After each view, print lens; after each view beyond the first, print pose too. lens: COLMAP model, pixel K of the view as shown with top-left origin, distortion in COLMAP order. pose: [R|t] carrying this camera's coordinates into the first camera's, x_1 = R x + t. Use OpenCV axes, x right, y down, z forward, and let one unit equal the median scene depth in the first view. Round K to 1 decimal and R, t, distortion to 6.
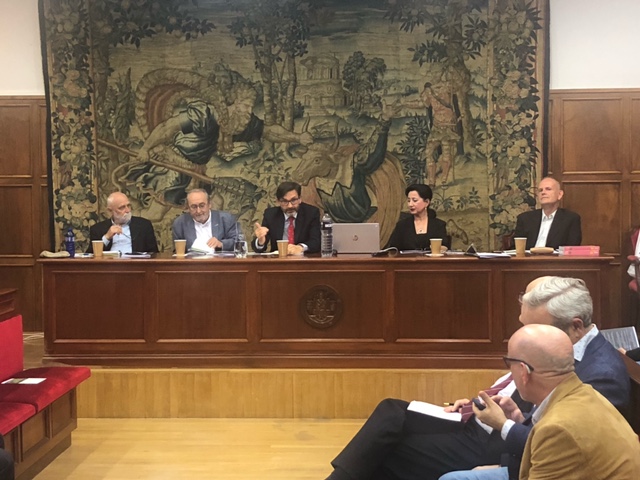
lens RADIAL K [[1084.1, 0, 325.0], [0, 1084.1, 242.0], [0, 0, 1]] dist [0.200530, 0.000000]
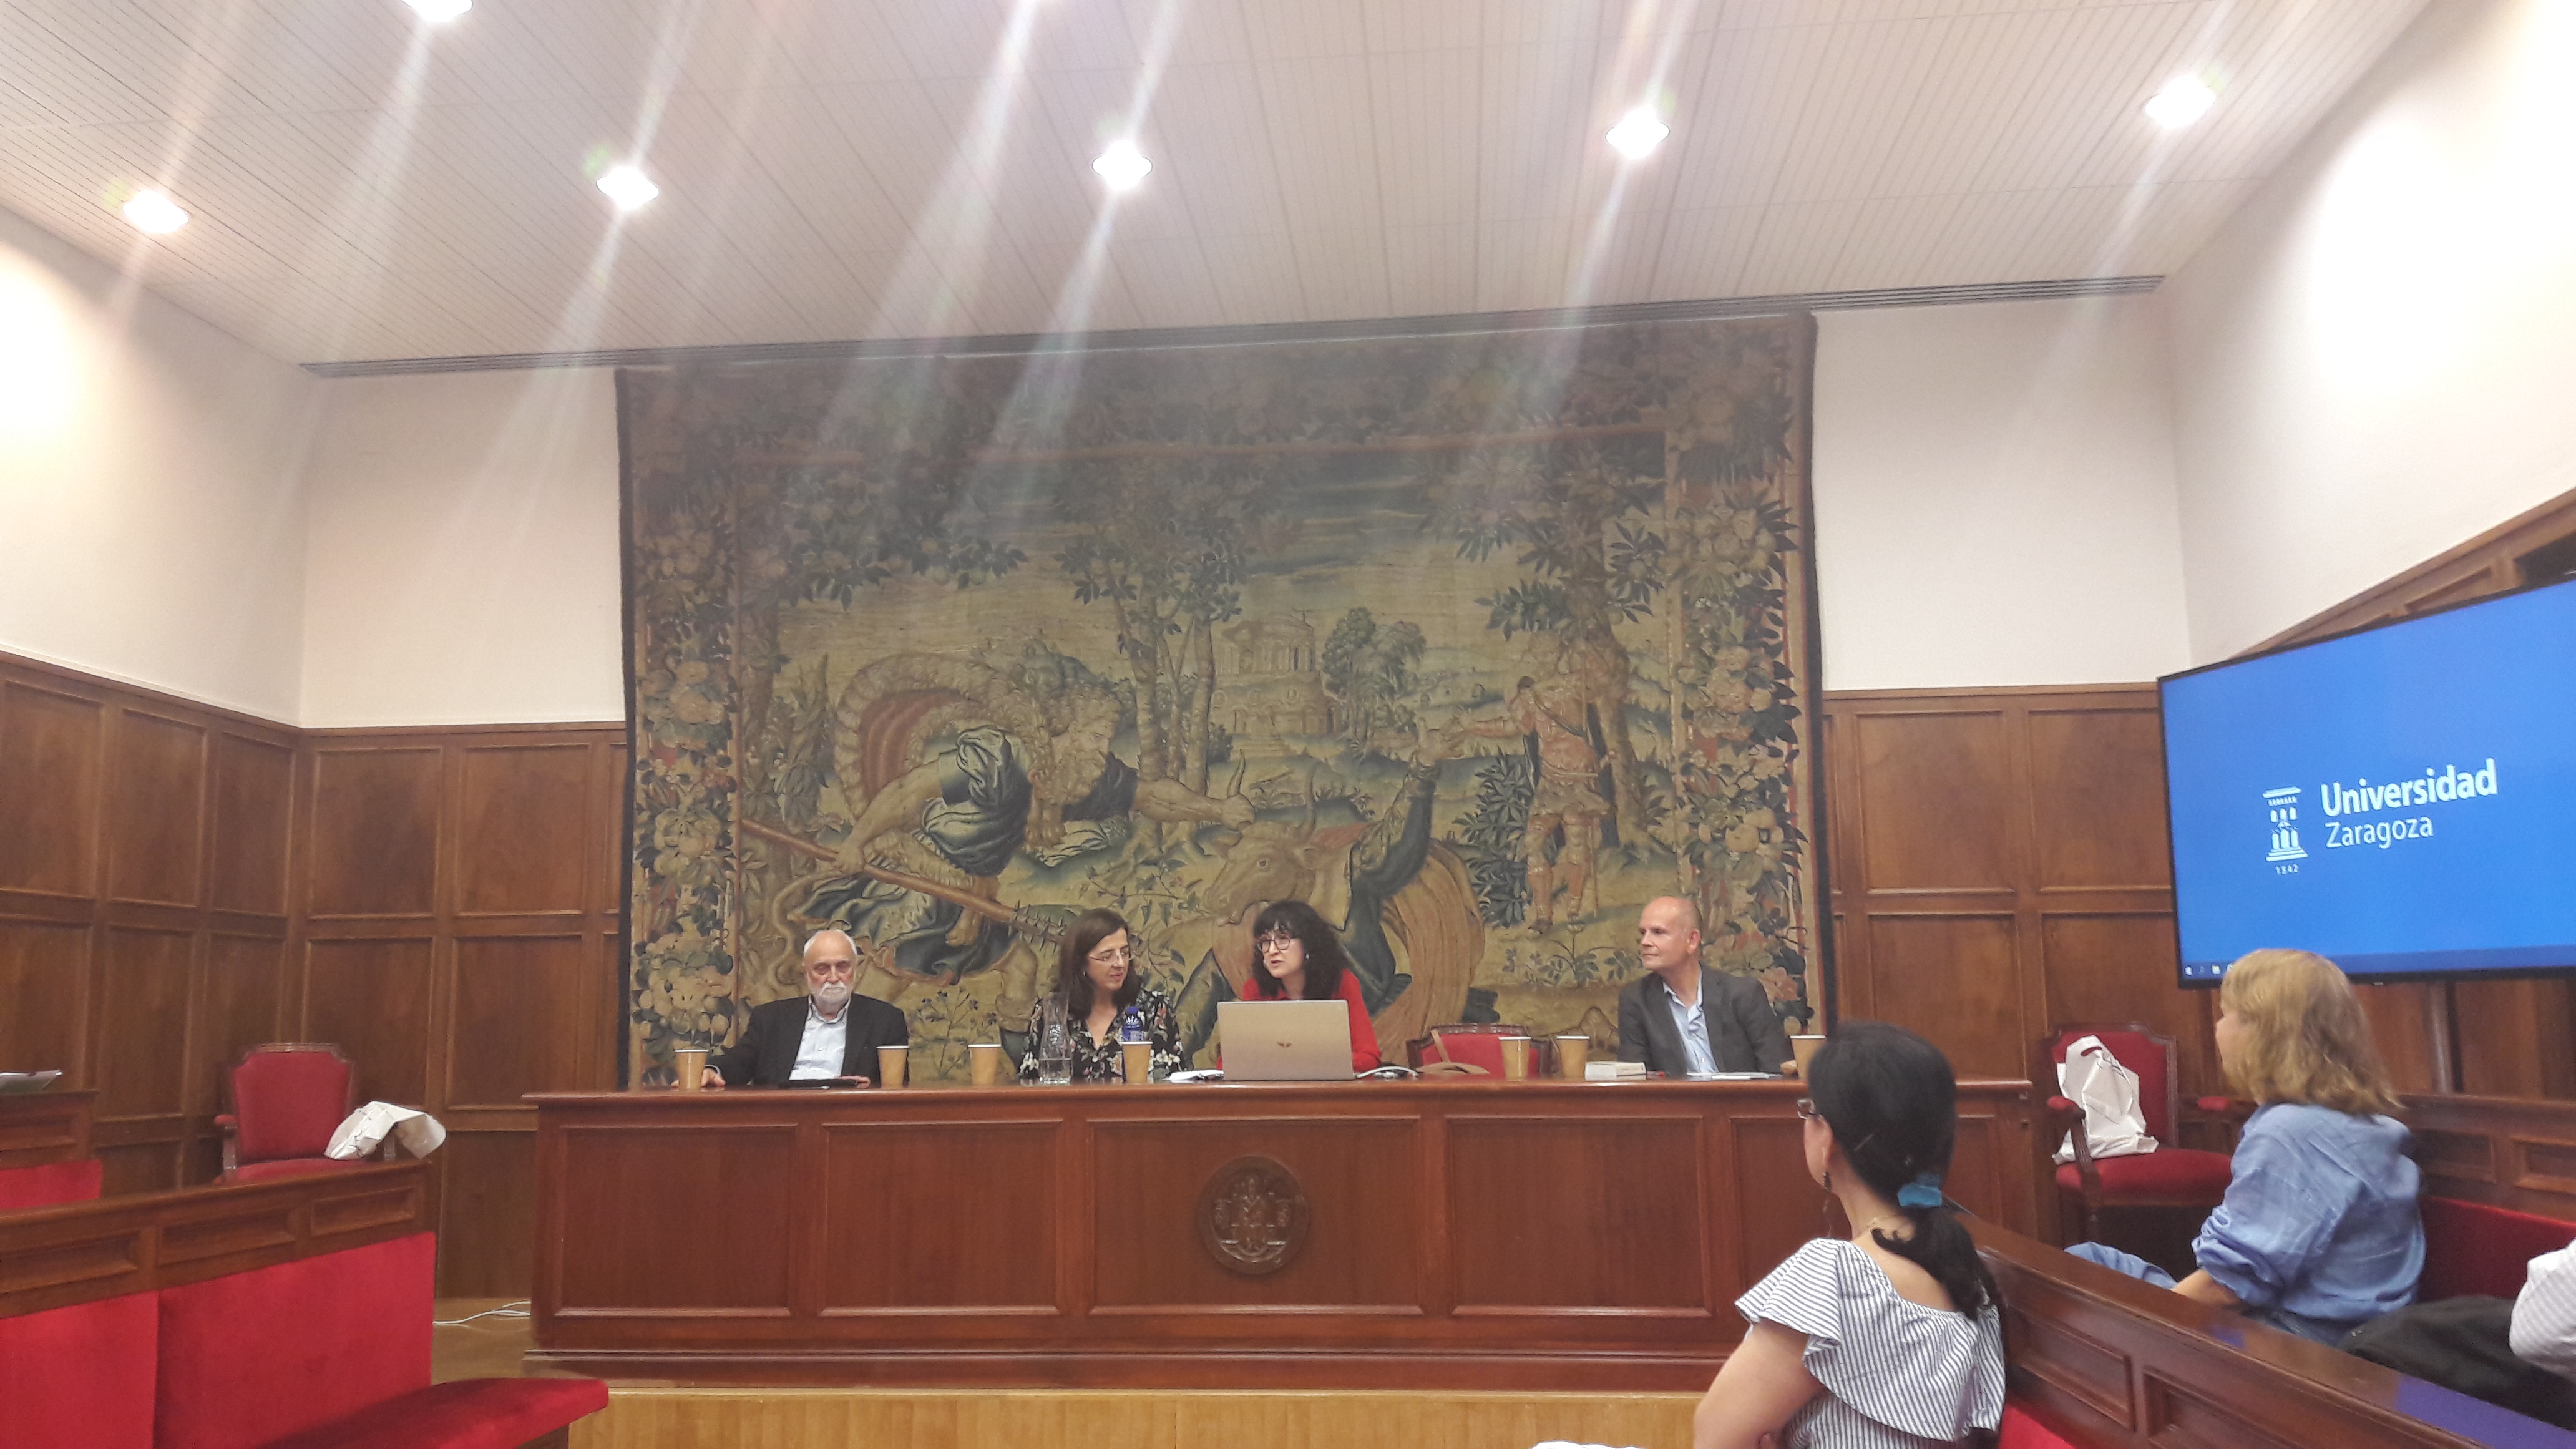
lens RADIAL K [[2149.2, 0, 1262.8], [0, 2149.2, 734.8], [0, 0, 1]] dist [0.183267, -0.032675]
pose [[0.999132, -0.008980, -0.040677, 0.026516], [0.001364, 0.983013, -0.183532, 0.027680], [0.041634, 0.183317, 0.982172, 0.184962]]
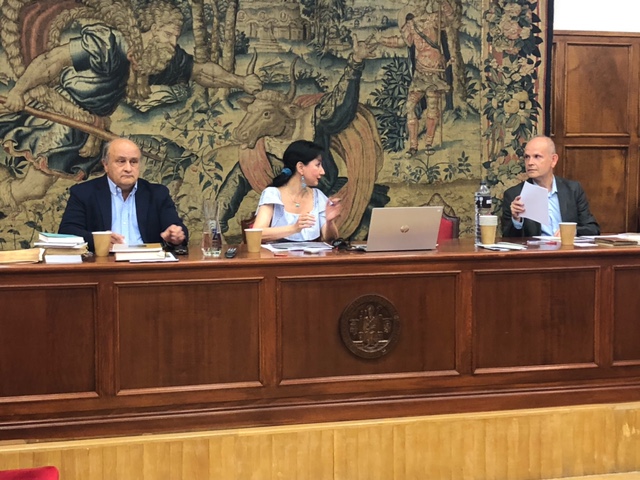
lens RADIAL K [[975.5, 0, 318.0], [0, 975.5, 242.0], [0, 0, 1]] dist [0.101154, 0.000000]
pose [[0.953505, -0.020312, 0.300694, -0.175674], [0.009604, 0.999267, 0.037045, -0.012778], [-0.301226, -0.032435, 0.953001, 0.359930]]
